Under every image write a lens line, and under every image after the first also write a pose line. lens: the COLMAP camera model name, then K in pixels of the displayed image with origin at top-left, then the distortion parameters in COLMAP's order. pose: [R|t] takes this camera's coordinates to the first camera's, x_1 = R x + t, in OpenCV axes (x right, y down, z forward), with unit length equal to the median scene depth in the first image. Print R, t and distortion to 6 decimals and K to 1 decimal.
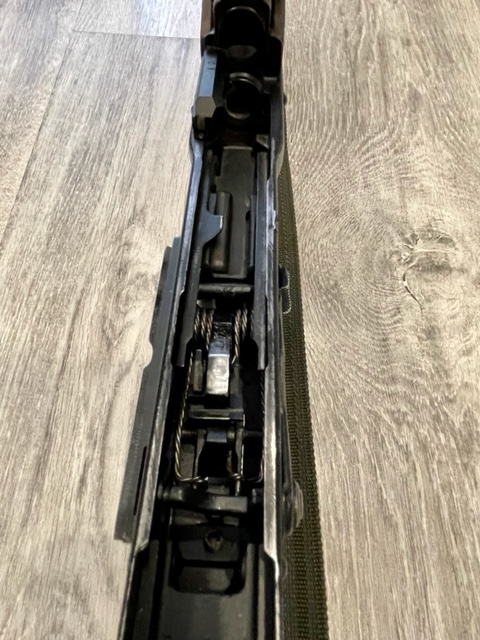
lens RADIAL K [[424.5, 0, 240.2], [0, 424.5, 318.0], [0, 0, 1]] dist [-0.000236, -0.004121]
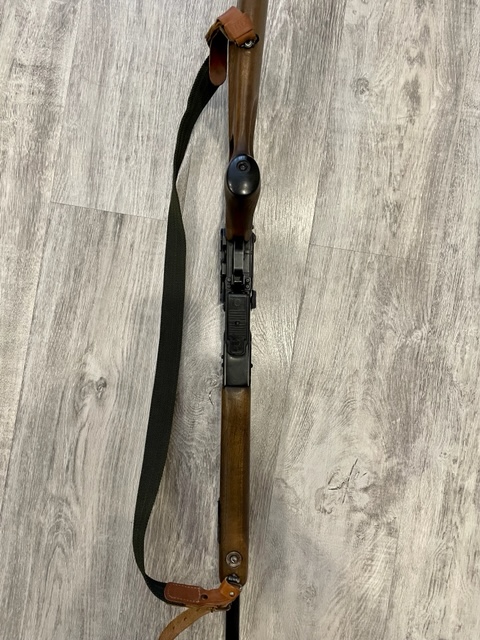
lens RADIAL K [[476.7, 0, 241.5], [0, 476.7, 325.4], [0, 0, 1]] dist [0.065866, -0.089805]
pose [[0.993855, 0.109586, -0.015602, 0.545234], [-0.093350, 0.905536, 0.413872, -1.443237], [0.059483, -0.409873, 0.910201, -1.092513]]
